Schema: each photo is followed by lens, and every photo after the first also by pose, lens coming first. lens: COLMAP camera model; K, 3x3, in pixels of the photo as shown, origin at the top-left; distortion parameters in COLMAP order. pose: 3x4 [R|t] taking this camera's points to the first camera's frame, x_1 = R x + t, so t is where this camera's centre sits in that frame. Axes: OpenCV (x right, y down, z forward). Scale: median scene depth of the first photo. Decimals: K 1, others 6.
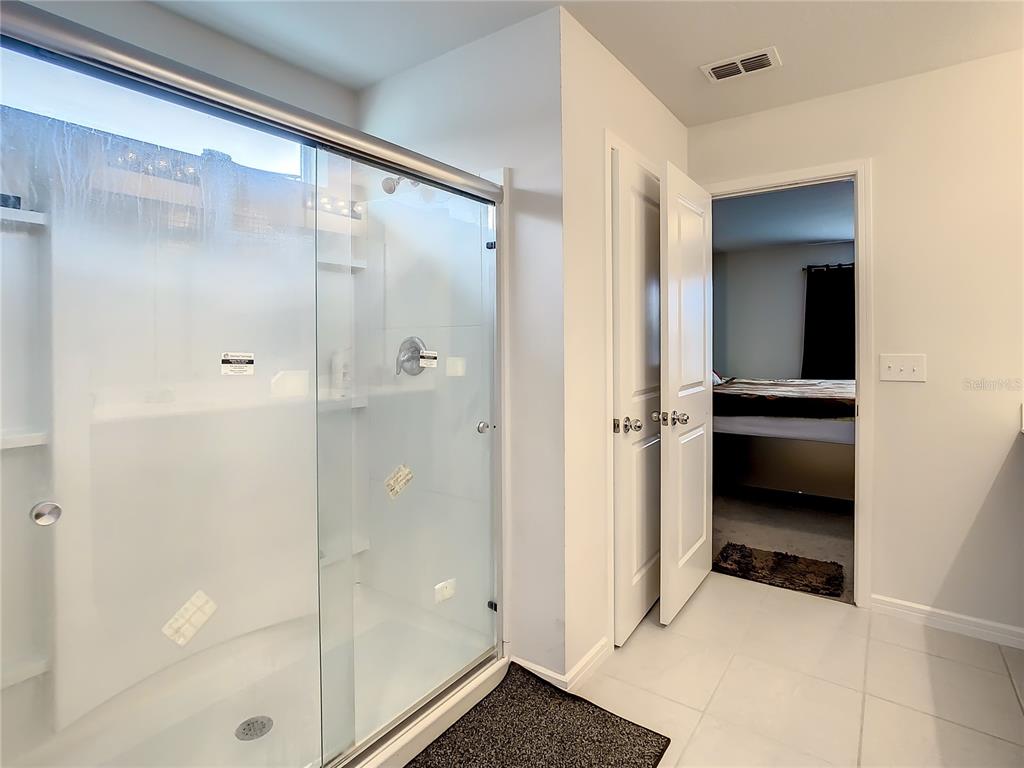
lens RADIAL K [[538.4, 0, 495.9], [0, 538.4, 350.7], [0, 0, 1]] dist [-0.035339, 0.025219]
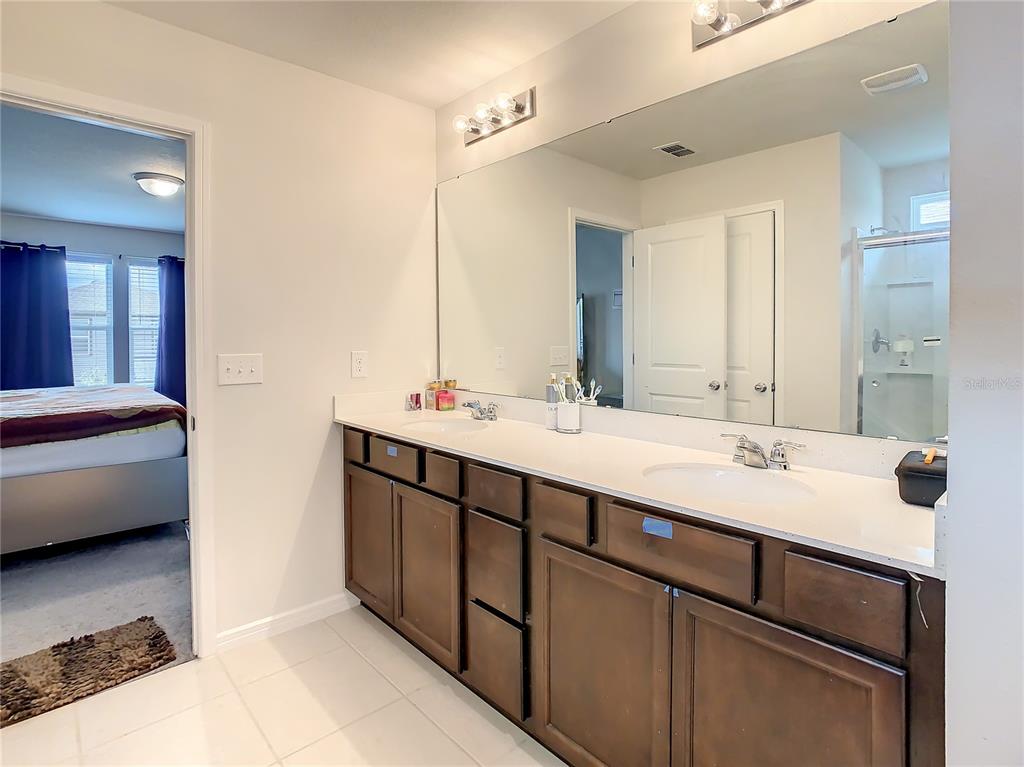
lens RADIAL K [[538.4, 0, 495.9], [0, 538.4, 350.2], [0, 0, 1]] dist [-0.035339, 0.025219]
pose [[0.202064, -0.018229, 0.979203, -0.030388], [0.016318, 0.999751, 0.015244, -0.005991], [-0.979236, 0.012898, 0.202311, 0.338483]]
